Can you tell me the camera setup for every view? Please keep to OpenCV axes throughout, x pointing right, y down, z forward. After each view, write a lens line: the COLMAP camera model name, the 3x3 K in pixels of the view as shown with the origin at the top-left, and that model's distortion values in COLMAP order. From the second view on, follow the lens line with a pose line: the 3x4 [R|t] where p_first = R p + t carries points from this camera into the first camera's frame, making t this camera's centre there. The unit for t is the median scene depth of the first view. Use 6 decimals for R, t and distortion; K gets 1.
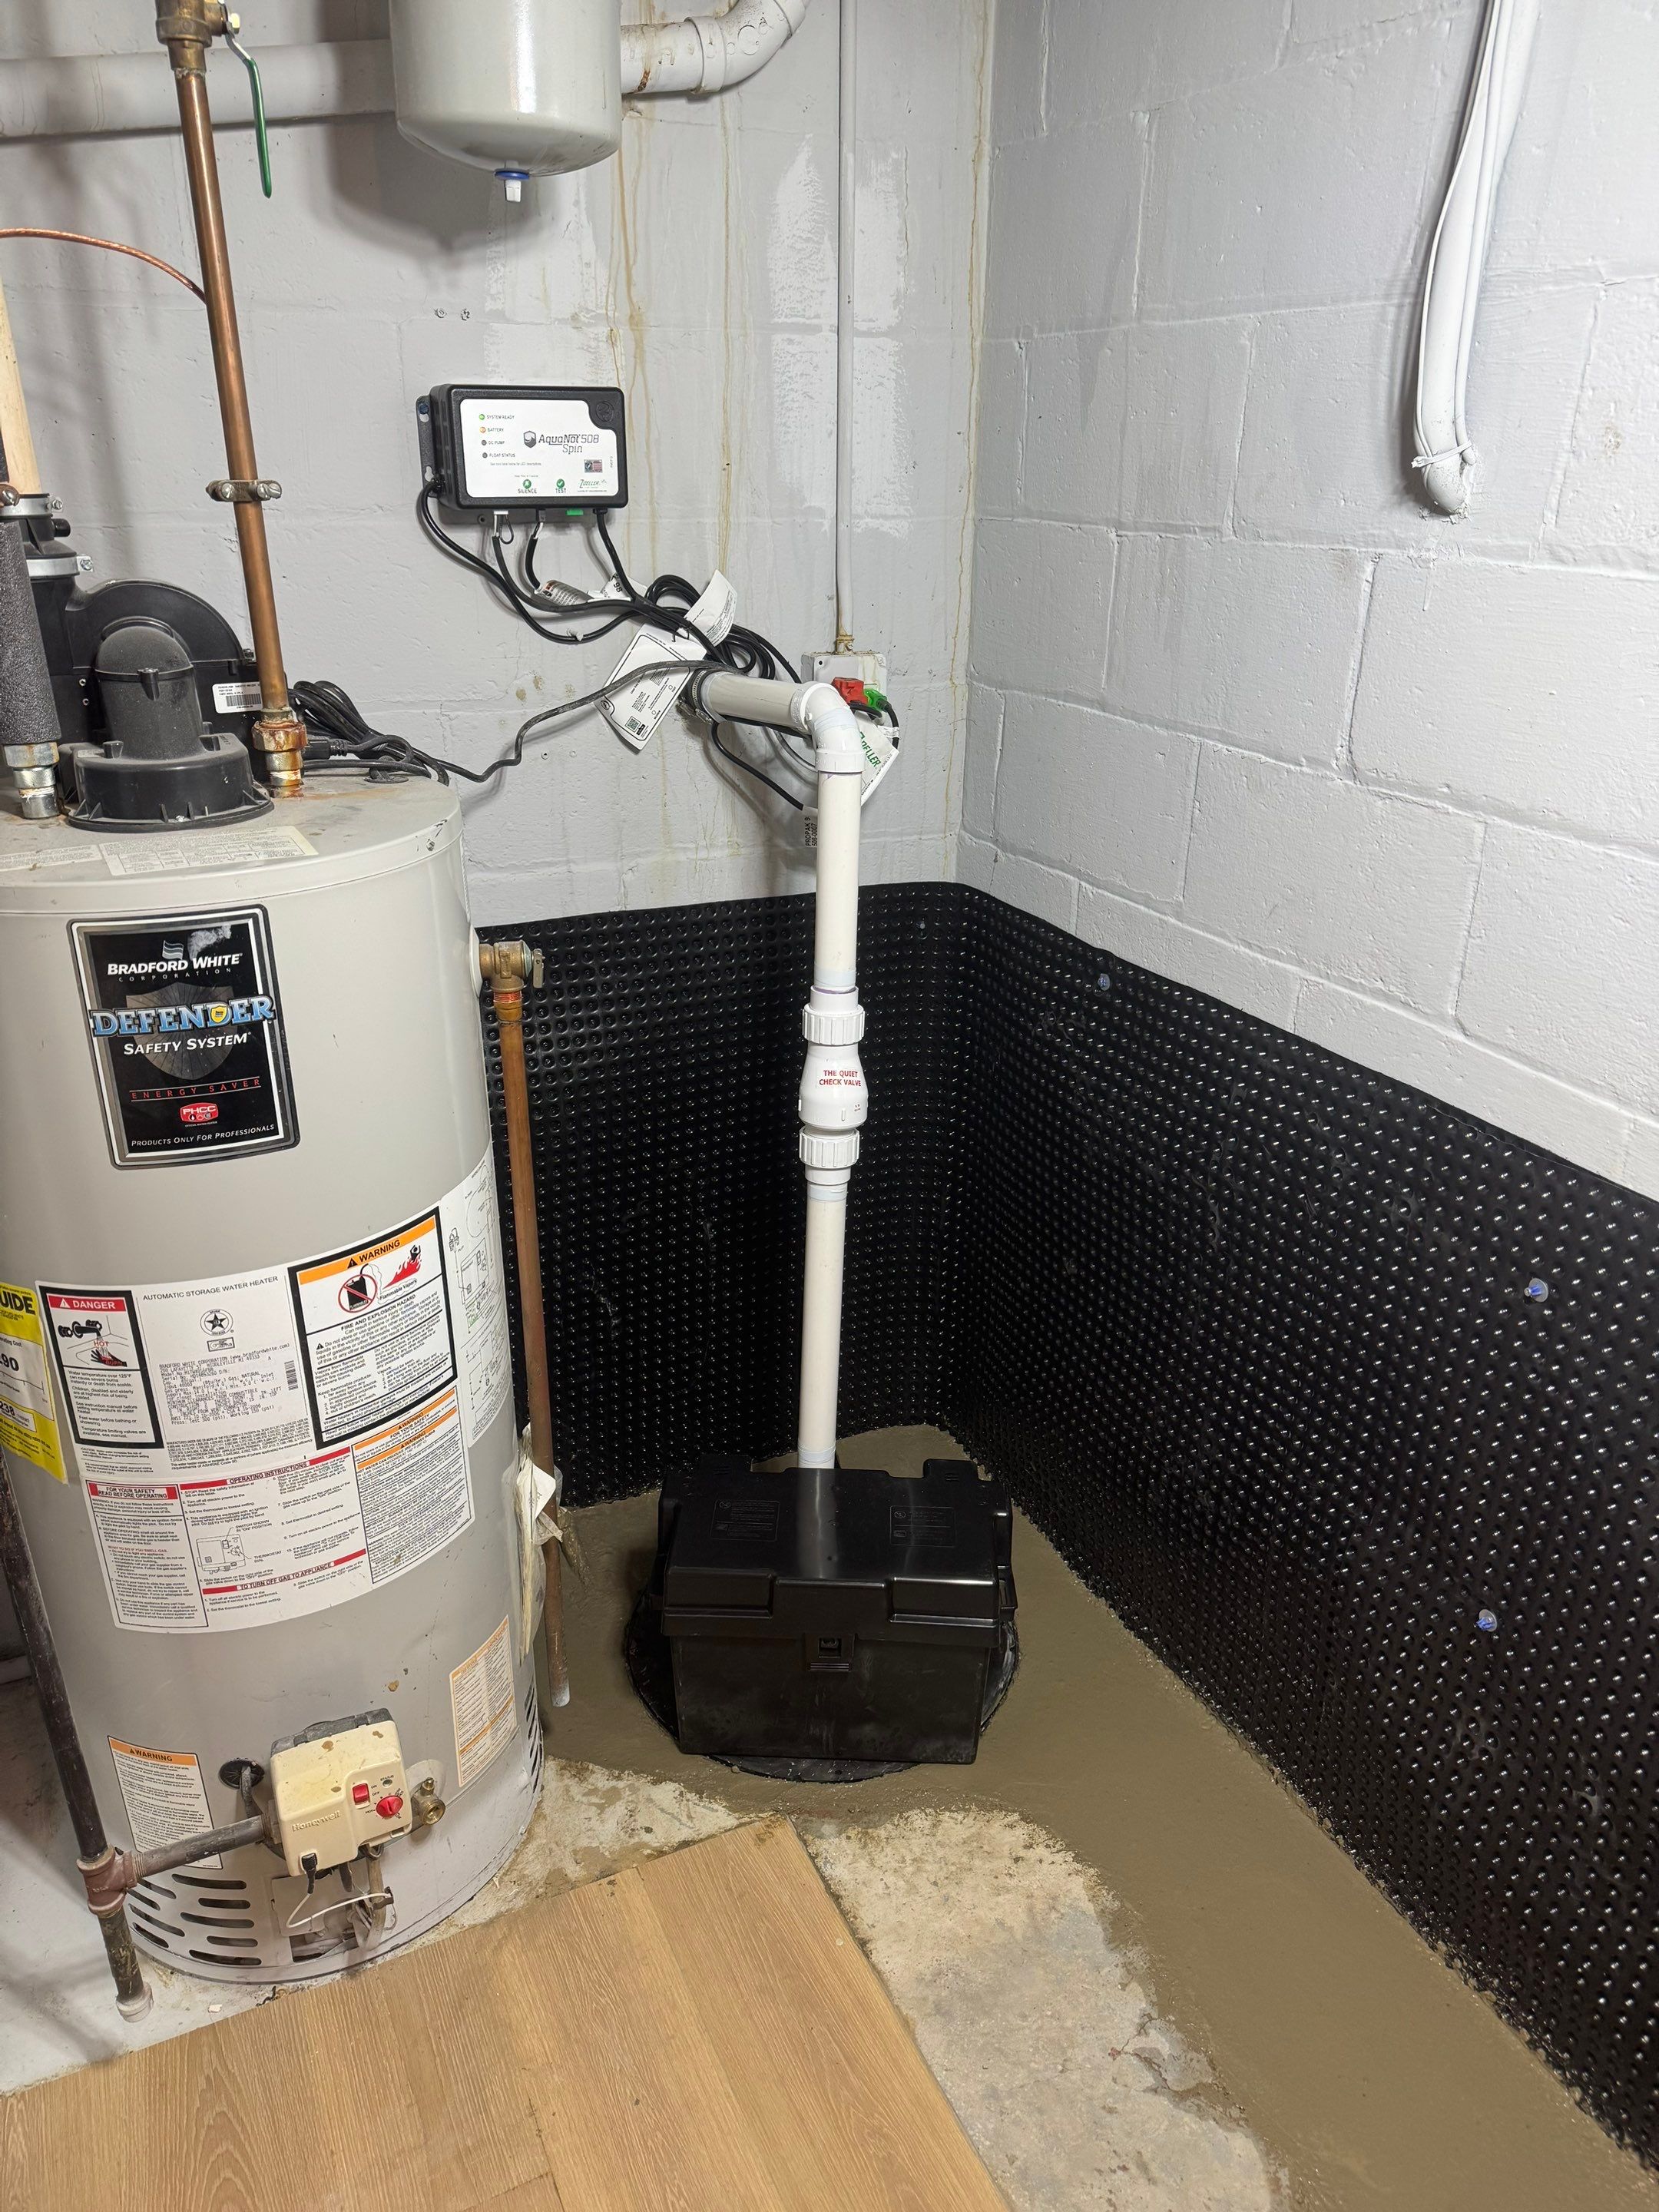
lens RADIAL K [[1534.9, 0, 829.5], [0, 1534.9, 1106.0], [0, 0, 1]] dist [0.034801, 0.000477]
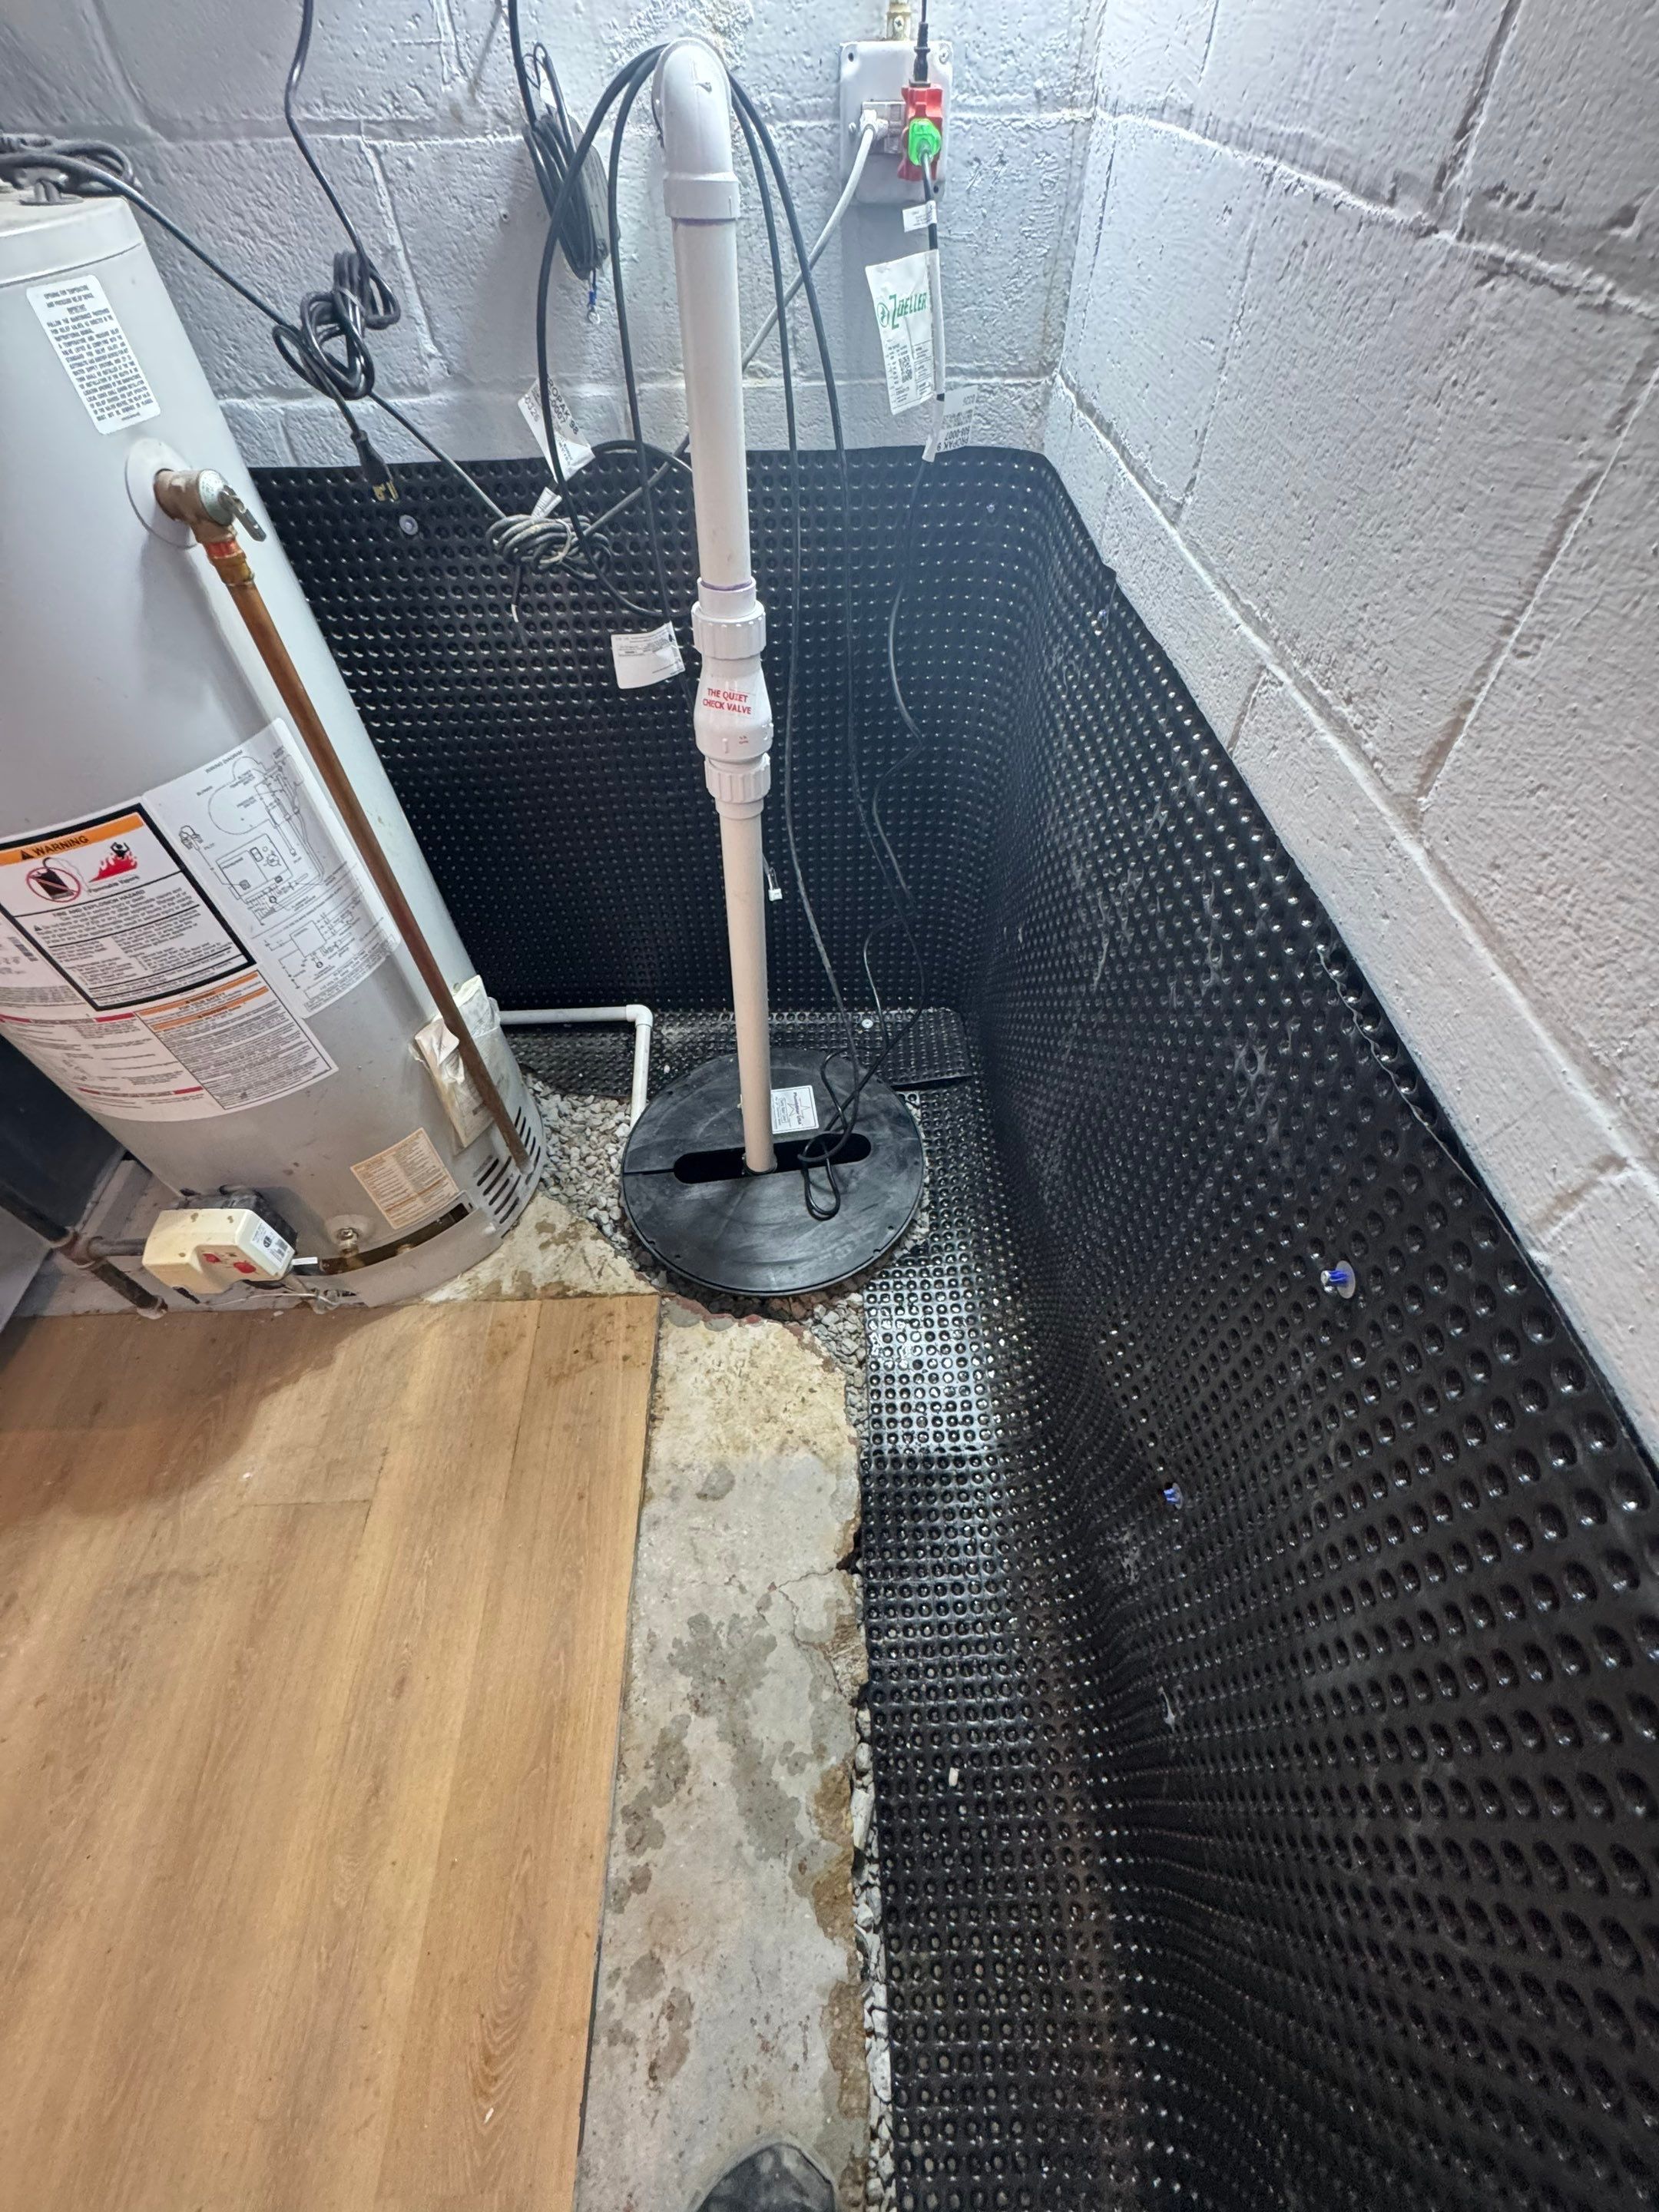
lens RADIAL K [[886.5, 0, 829.5], [0, 886.5, 1106.0], [0, 0, 1]] dist [0.000642, 0.000050]
pose [[0.921116, 0.280198, -0.270248, 0.328013], [-0.119210, 0.863886, 0.489377, -0.089182], [0.370586, -0.418557, 0.829142, 0.610768]]
